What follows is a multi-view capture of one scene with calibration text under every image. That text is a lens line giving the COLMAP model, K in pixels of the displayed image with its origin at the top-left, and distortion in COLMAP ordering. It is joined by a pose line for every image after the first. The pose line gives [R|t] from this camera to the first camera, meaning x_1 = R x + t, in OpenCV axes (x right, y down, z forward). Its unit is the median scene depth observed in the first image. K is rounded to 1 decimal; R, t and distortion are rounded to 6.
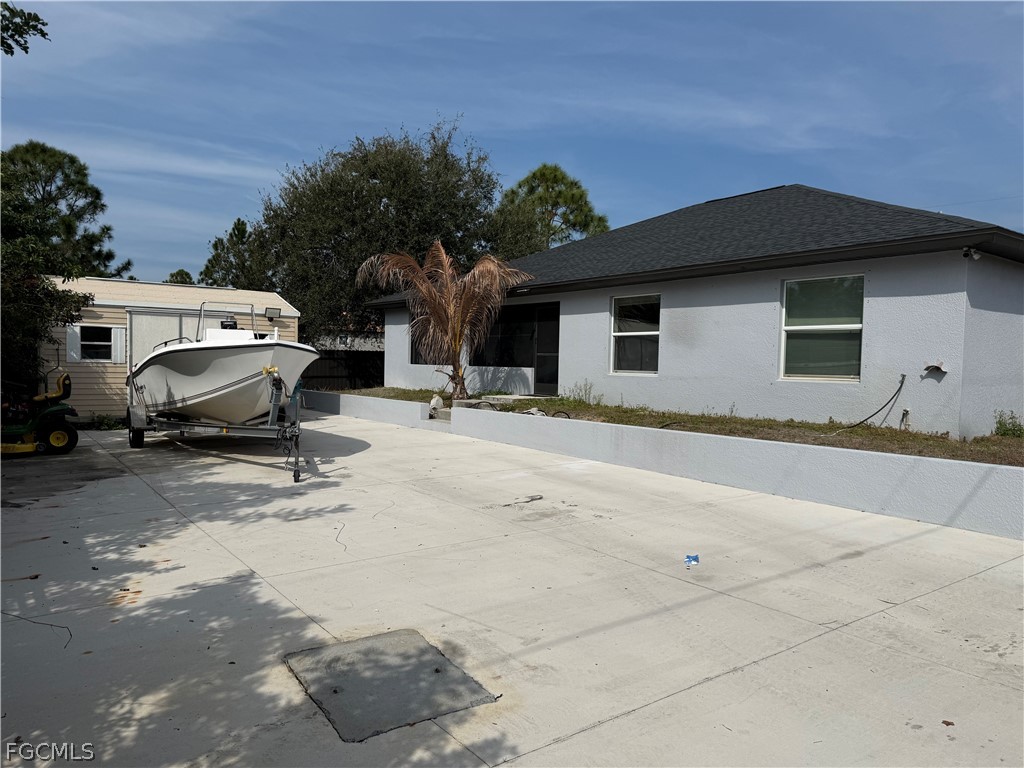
lens RADIAL K [[720.3, 0, 522.0], [0, 720.3, 381.0], [0, 0, 1]] dist [0.138346, -0.102591]
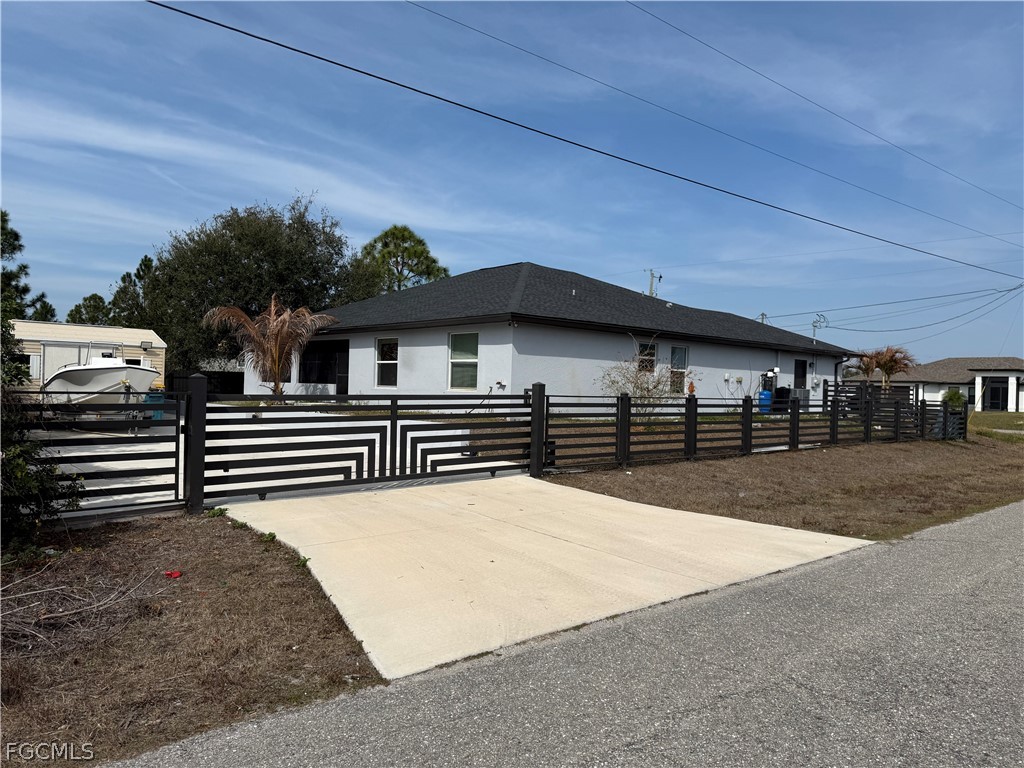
lens RADIAL K [[711.6, 0, 516.2], [0, 711.6, 388.7], [0, 0, 1]] dist [0.042402, -0.000395]
pose [[0.995515, 0.006015, 0.094416, 0.155051], [-0.003935, 0.999746, -0.022207, 0.013400], [-0.094525, 0.021736, 0.995285, -0.295956]]
